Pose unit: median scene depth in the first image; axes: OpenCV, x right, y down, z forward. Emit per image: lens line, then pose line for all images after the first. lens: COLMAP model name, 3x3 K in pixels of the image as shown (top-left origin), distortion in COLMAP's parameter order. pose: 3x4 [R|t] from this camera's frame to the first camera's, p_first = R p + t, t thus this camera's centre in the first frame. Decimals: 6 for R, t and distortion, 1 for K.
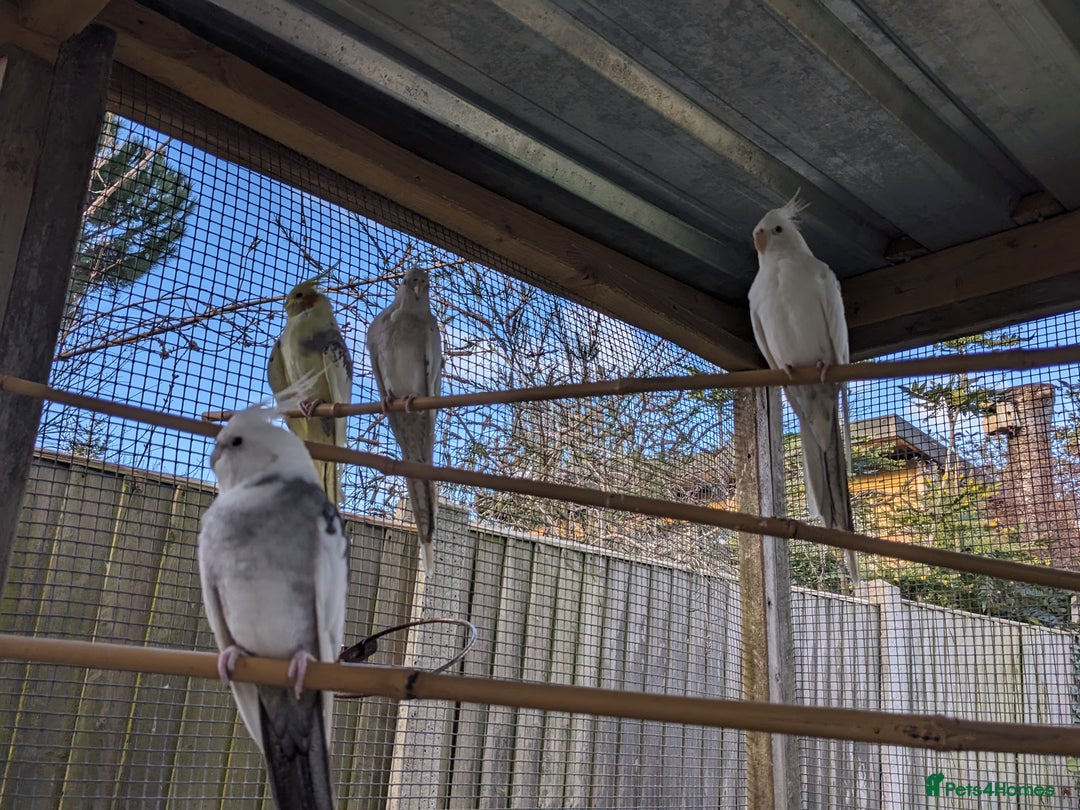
lens RADIAL K [[985.9, 0, 542.0], [0, 985.9, 406.2], [0, 0, 1]] dist [0.025663, 0.000000]
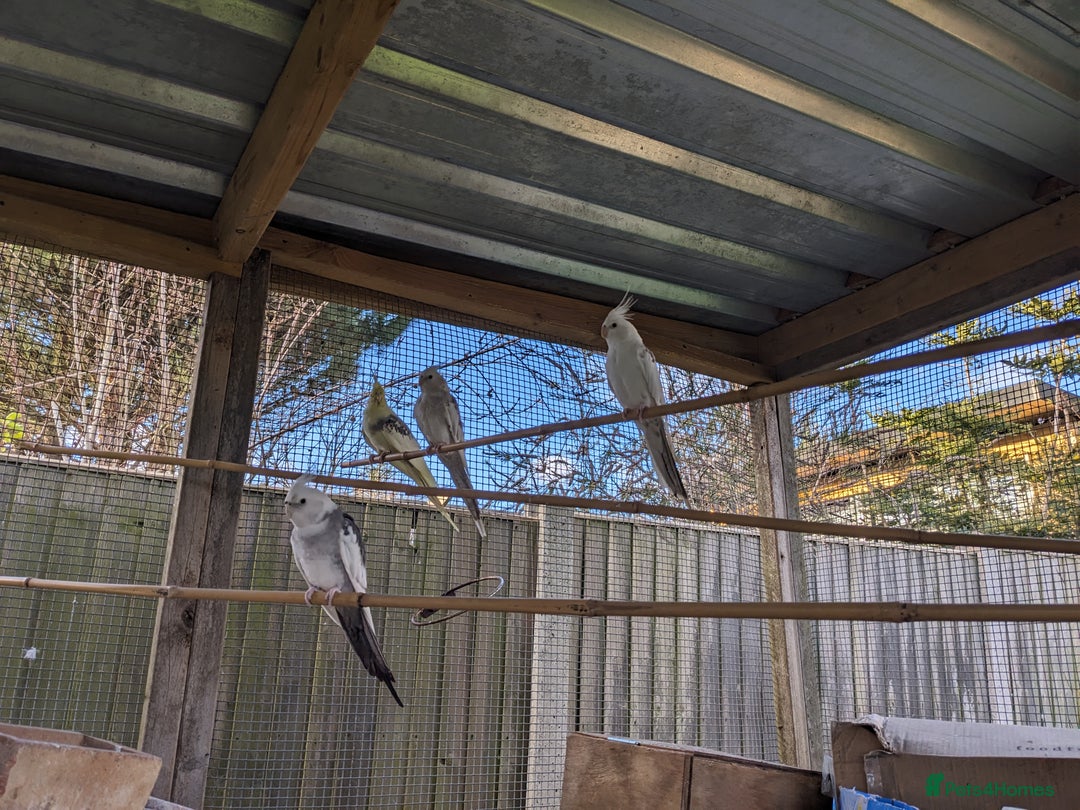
lens RADIAL K [[841.3, 0, 535.1], [0, 841.3, 402.3], [0, 0, 1]] dist [0.052794, -0.053536]
pose [[0.963533, -0.109801, -0.244024, 0.209280], [0.107109, 0.993950, -0.024316, -0.016456], [0.245218, -0.002708, 0.969464, -0.193814]]
